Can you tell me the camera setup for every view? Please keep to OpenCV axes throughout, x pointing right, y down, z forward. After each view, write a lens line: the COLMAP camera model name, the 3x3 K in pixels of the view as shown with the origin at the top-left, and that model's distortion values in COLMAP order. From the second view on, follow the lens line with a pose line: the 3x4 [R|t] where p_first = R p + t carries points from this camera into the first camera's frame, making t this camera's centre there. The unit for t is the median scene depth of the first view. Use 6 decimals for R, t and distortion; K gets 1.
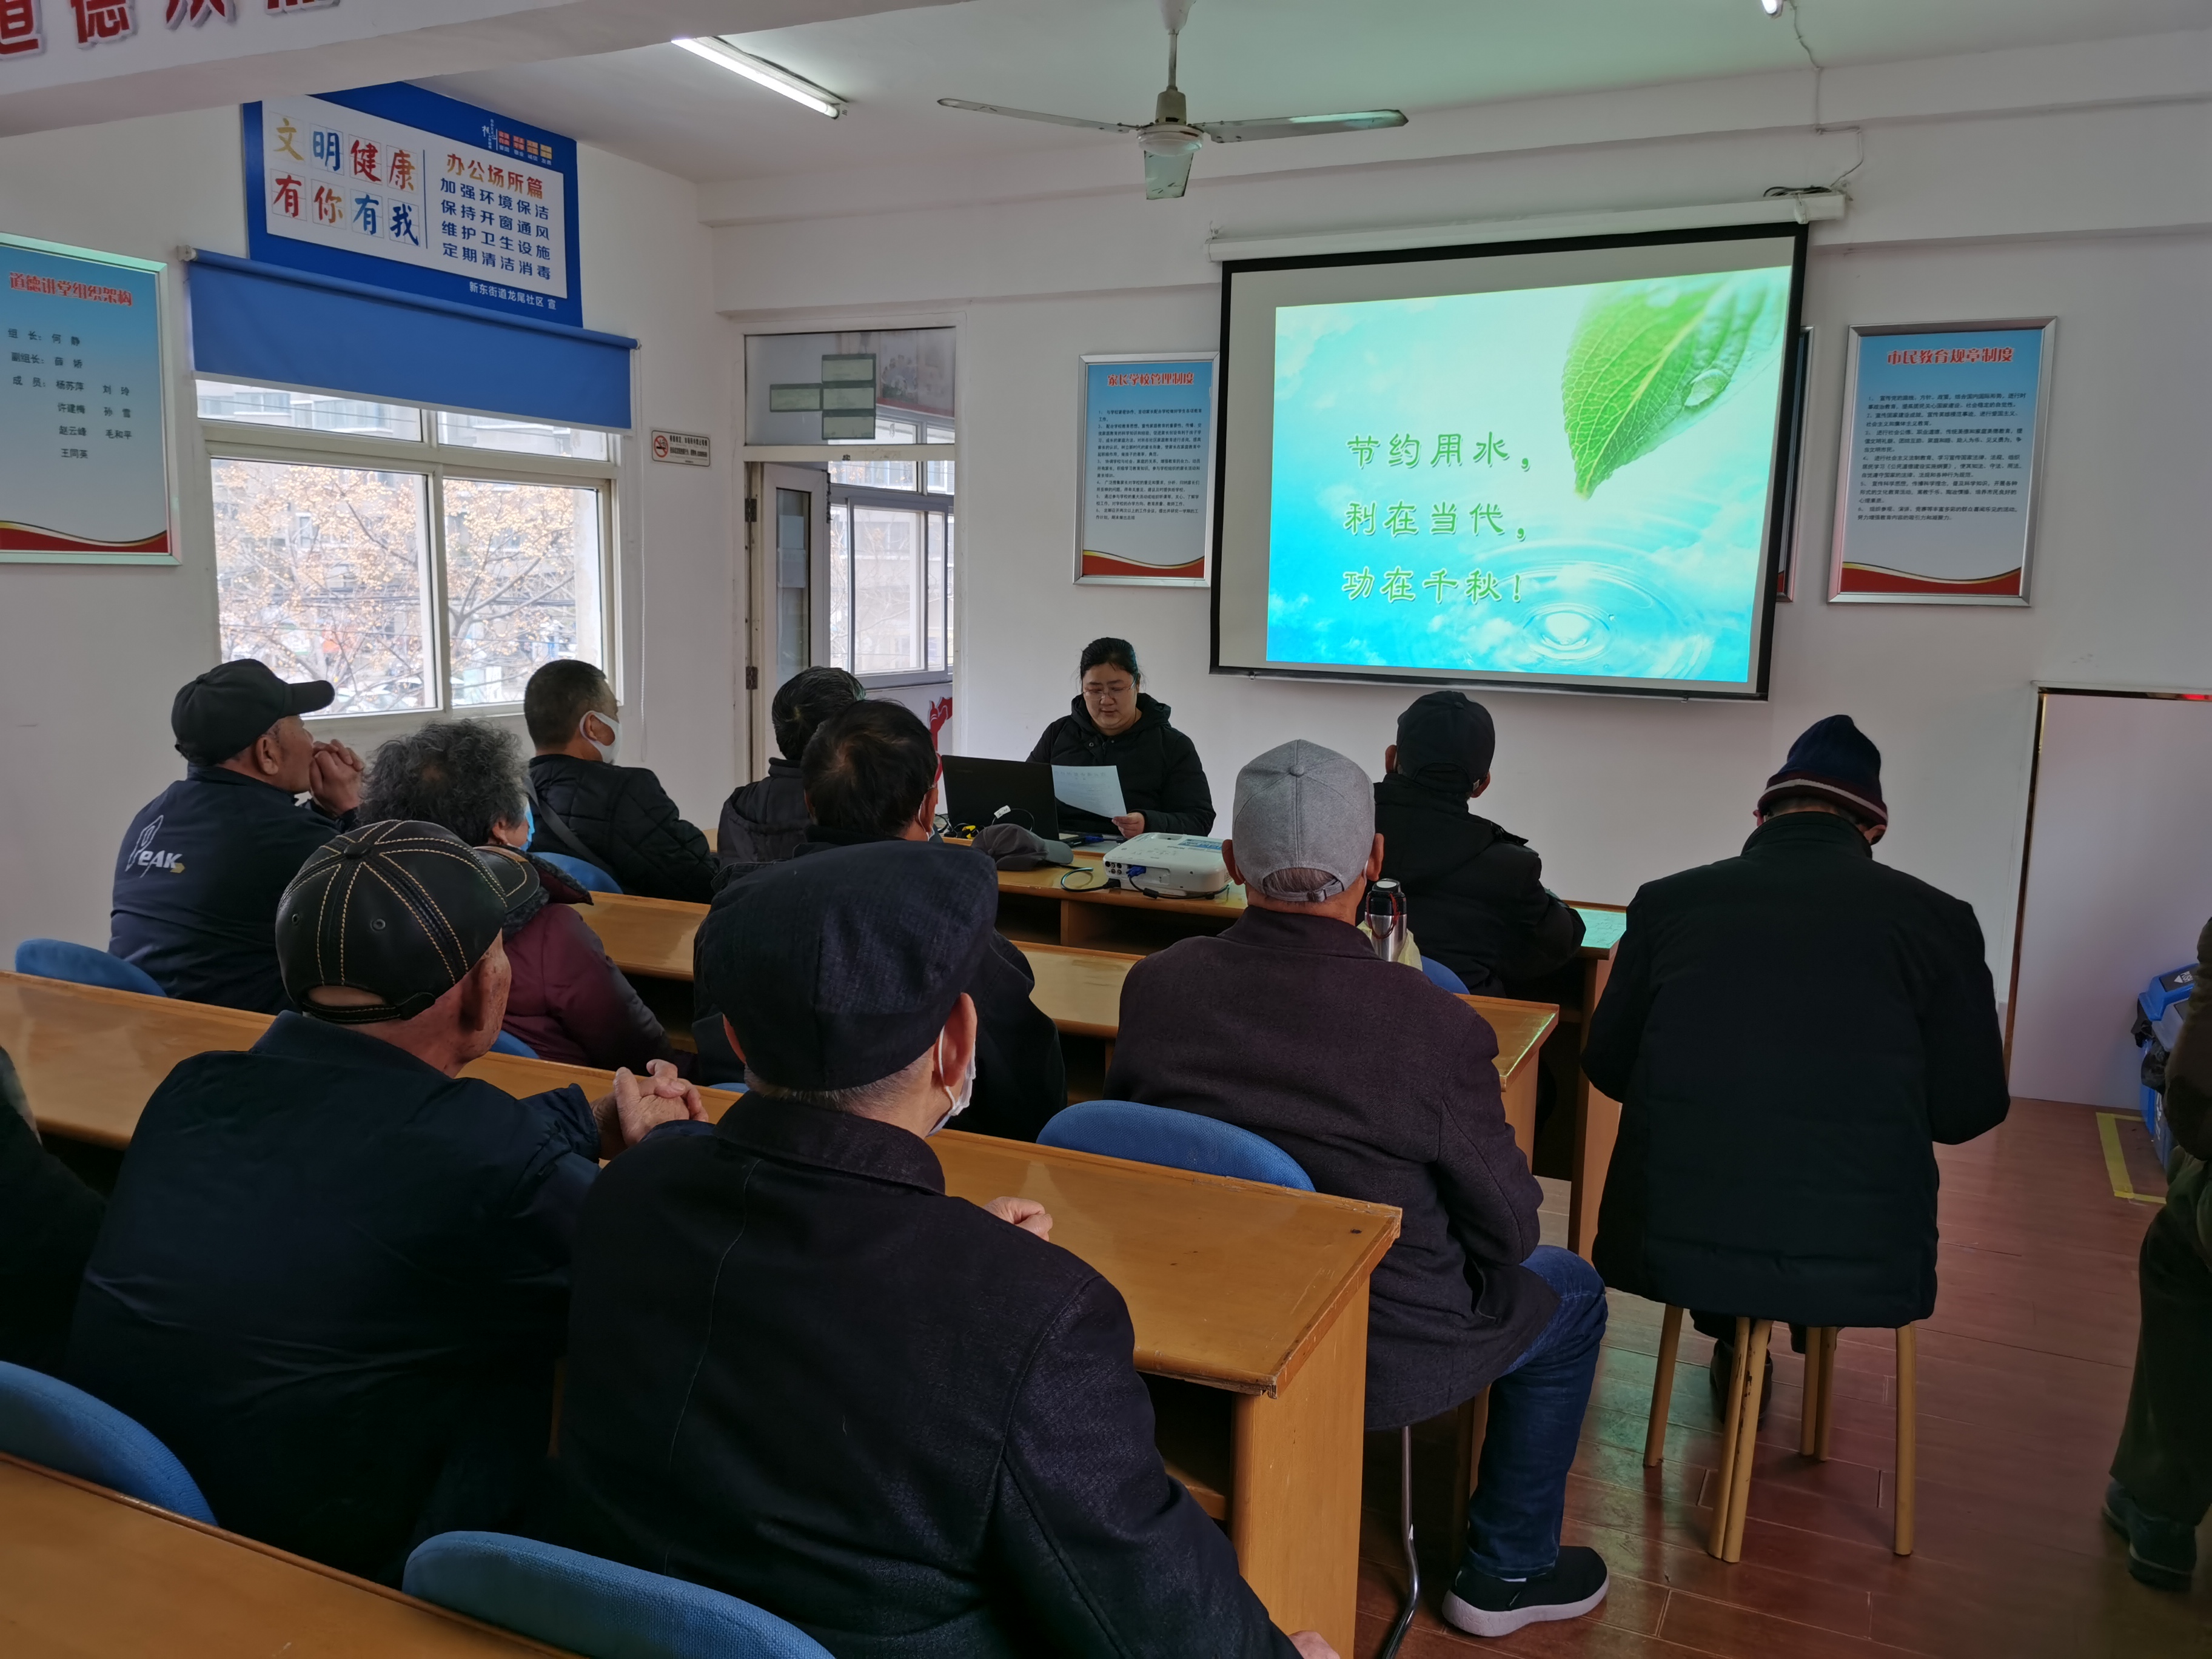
lens RADIAL K [[1733.4, 0, 1106.0], [0, 1733.4, 829.5], [0, 0, 1]] dist [0.070174, -0.083979]
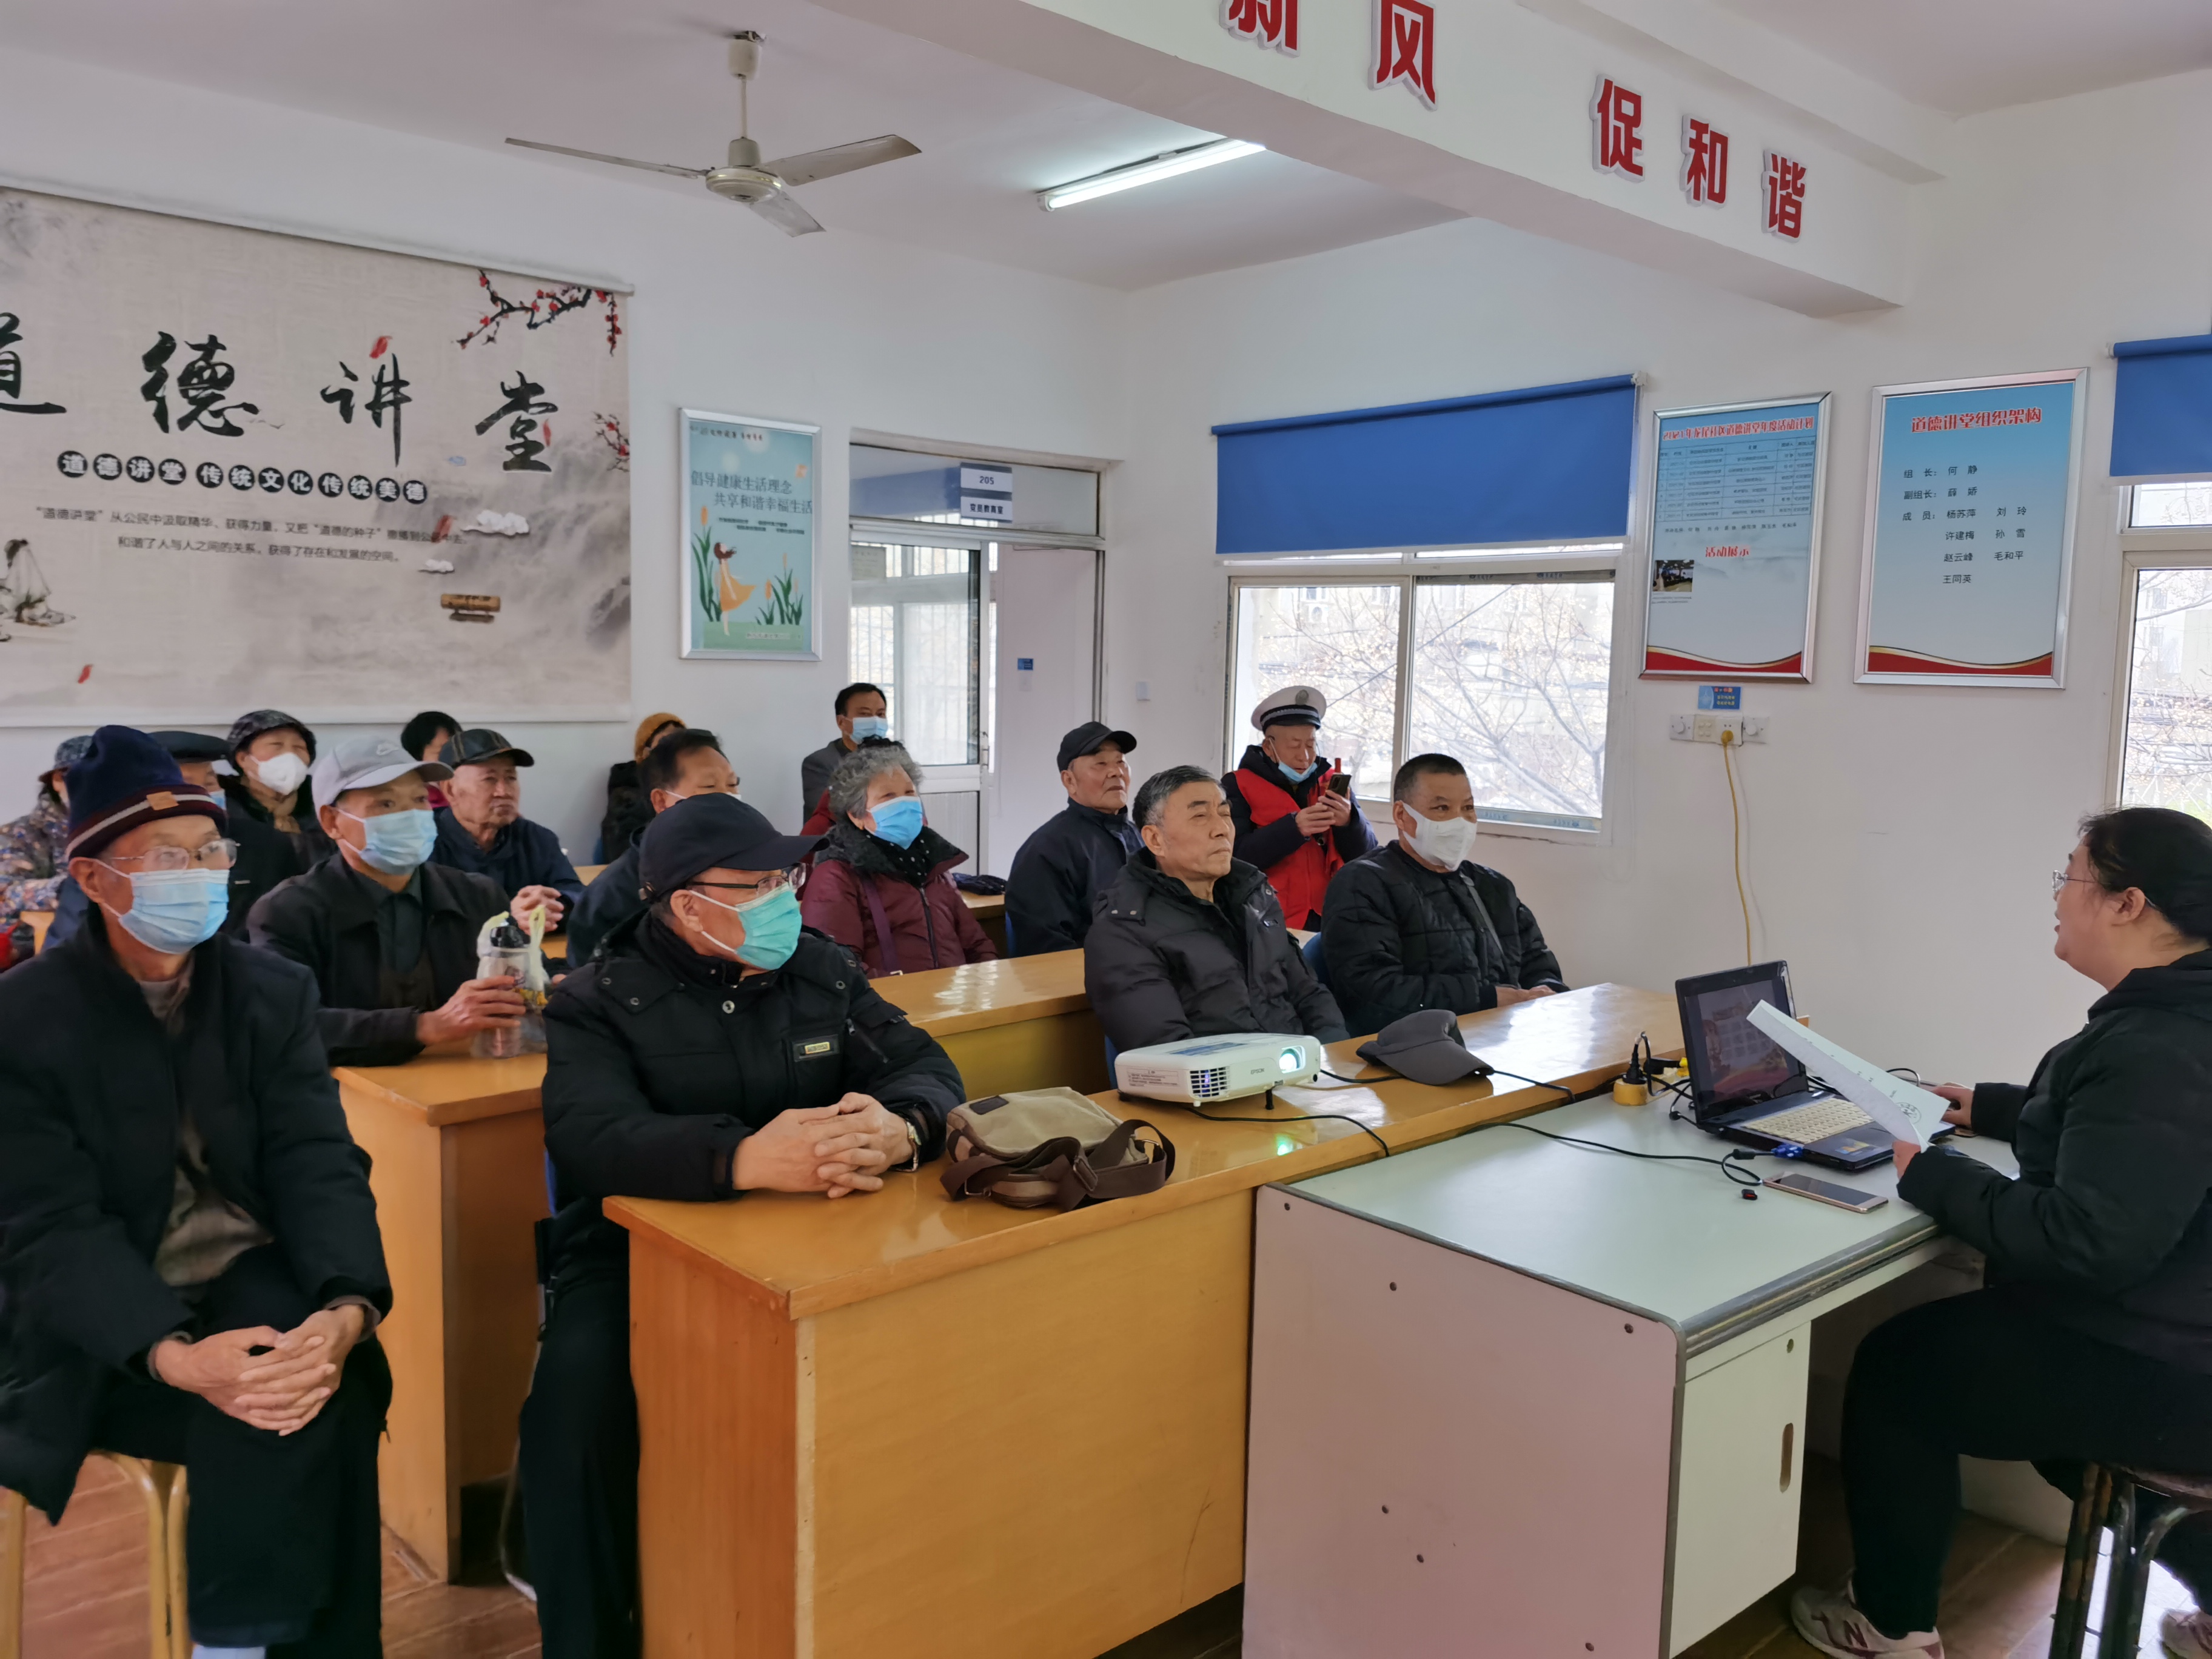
lens RADIAL K [[1733.4, 0, 1106.0], [0, 1733.4, 829.5], [0, 0, 1]] dist [0.070174, -0.083979]
pose [[-0.359112, 0.054791, -0.931685, 0.435025], [-0.171603, 0.977379, 0.123622, -0.088272], [0.917383, 0.204274, -0.341586, 0.725781]]
